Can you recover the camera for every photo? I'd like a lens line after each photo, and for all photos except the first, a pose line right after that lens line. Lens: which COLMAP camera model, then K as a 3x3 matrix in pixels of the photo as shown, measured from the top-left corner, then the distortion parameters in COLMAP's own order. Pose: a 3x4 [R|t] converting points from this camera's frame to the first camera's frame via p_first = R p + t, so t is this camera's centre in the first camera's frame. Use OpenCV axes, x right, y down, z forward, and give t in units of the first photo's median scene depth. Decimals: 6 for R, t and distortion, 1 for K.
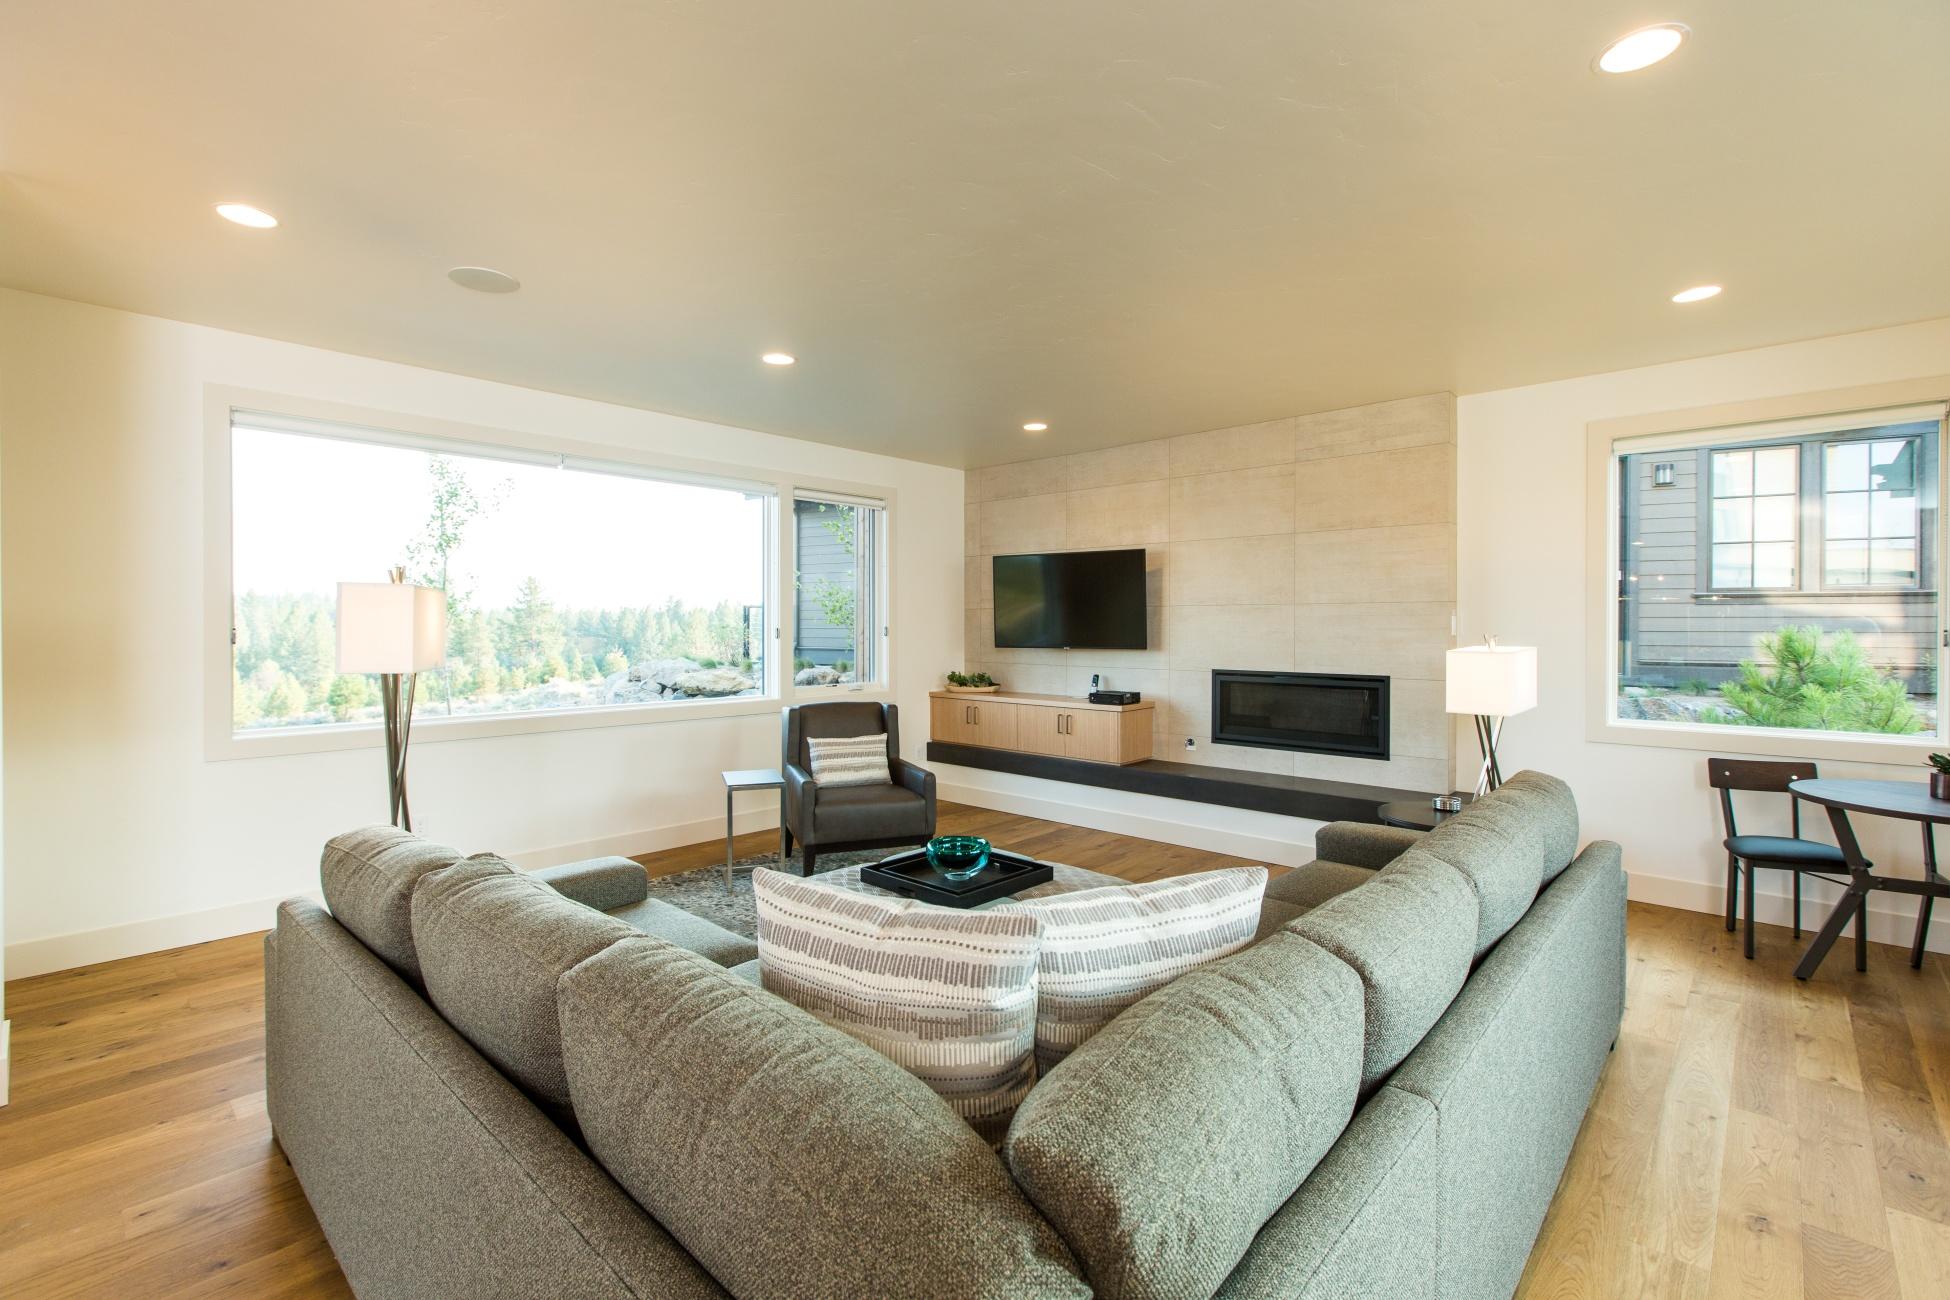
lens RADIAL K [[874.4, 0, 965.2], [0, 874.4, 641.0], [0, 0, 1]] dist [0.002305, -0.000544]
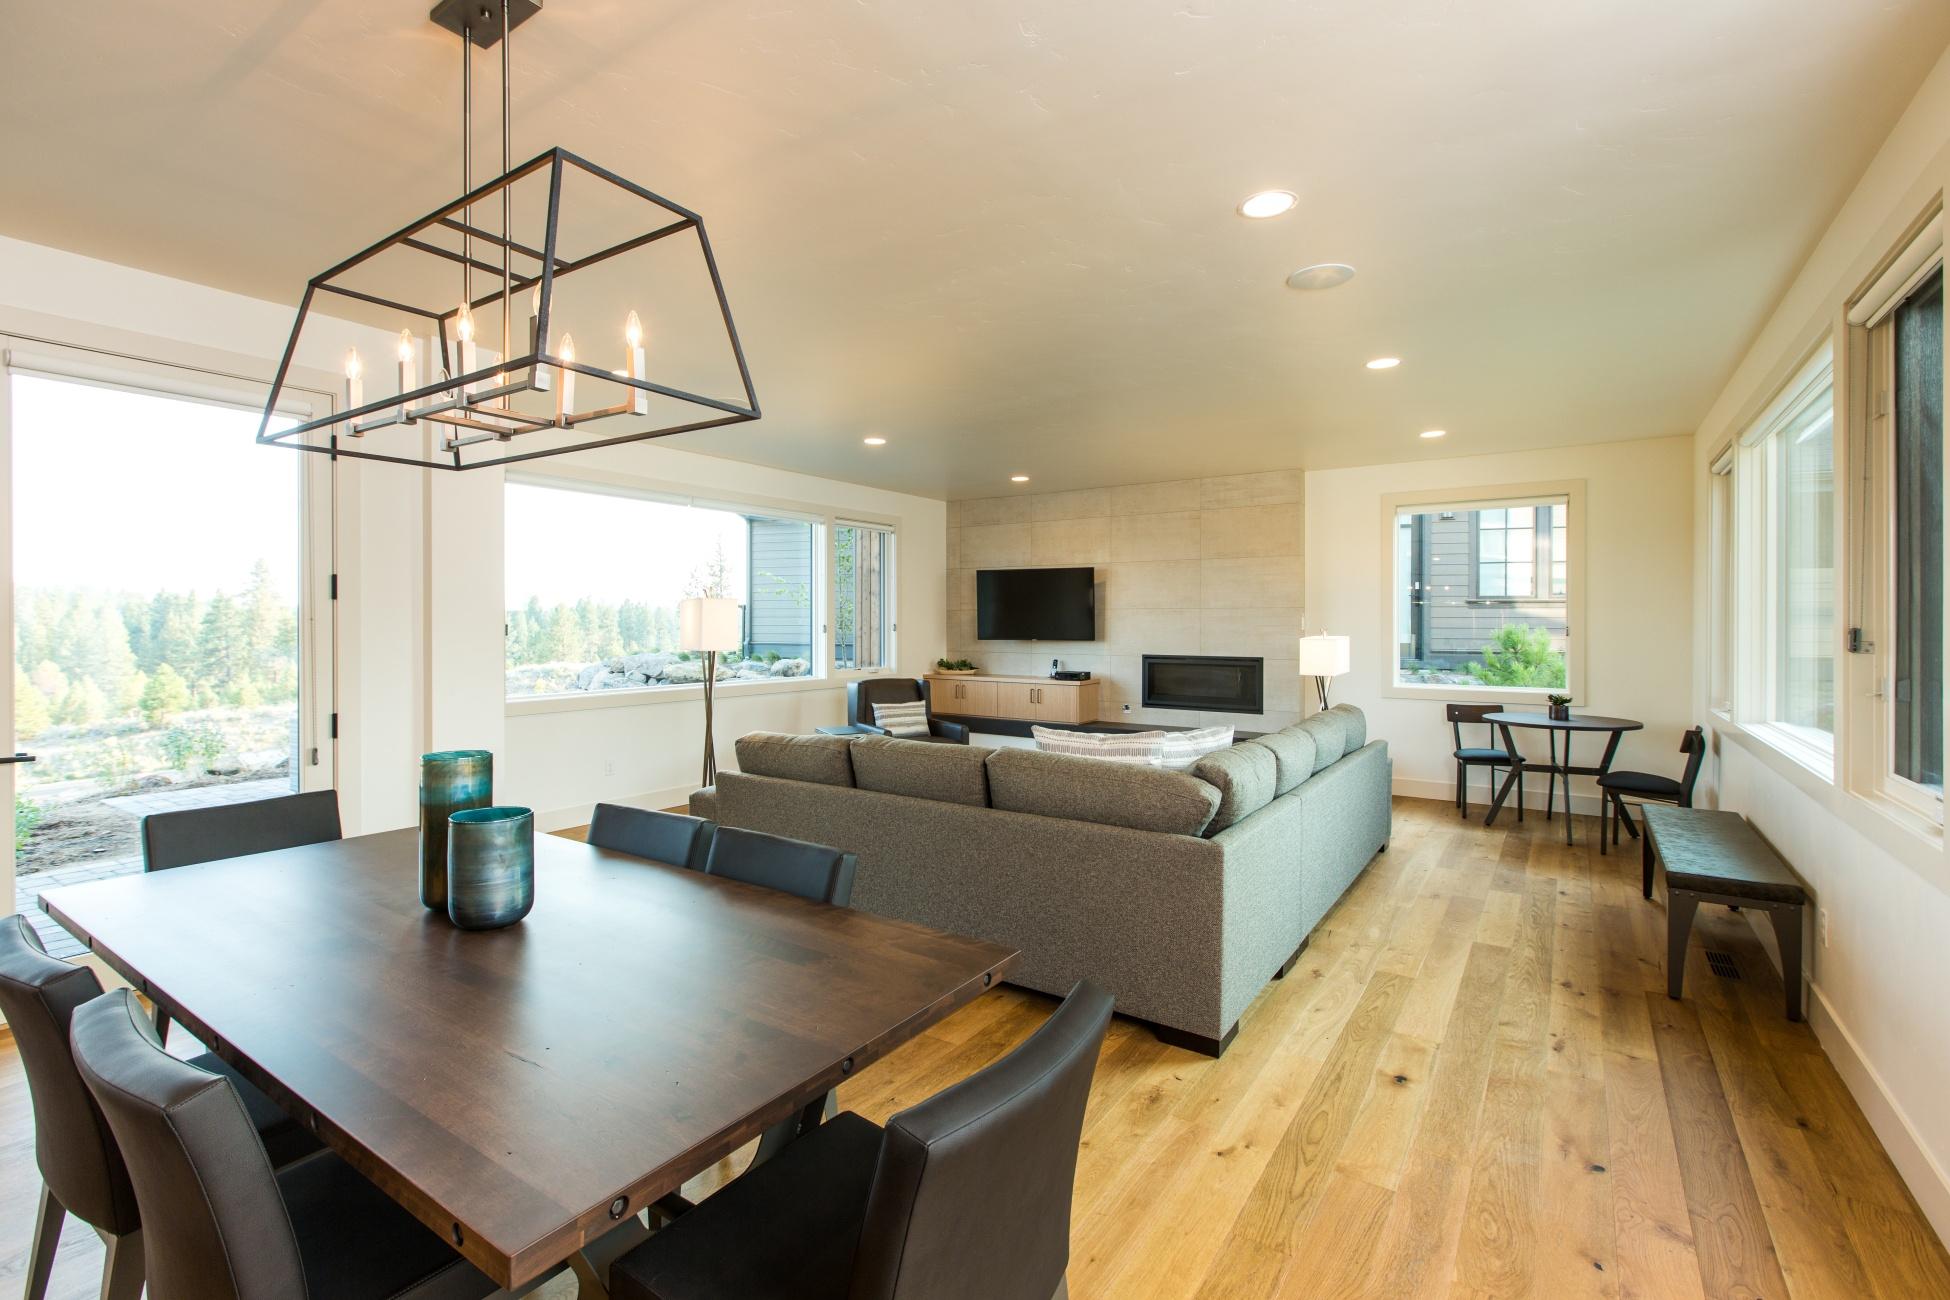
lens RADIAL K [[874.4, 0, 981.5], [0, 874.4, 638.4], [0, 0, 1]] dist [0.002305, -0.000544]
pose [[0.987086, -0.001312, 0.160184, -0.193768], [0.001304, 0.999999, 0.000152, 0.006002], [-0.160184, 0.000059, 0.987087, -0.336766]]
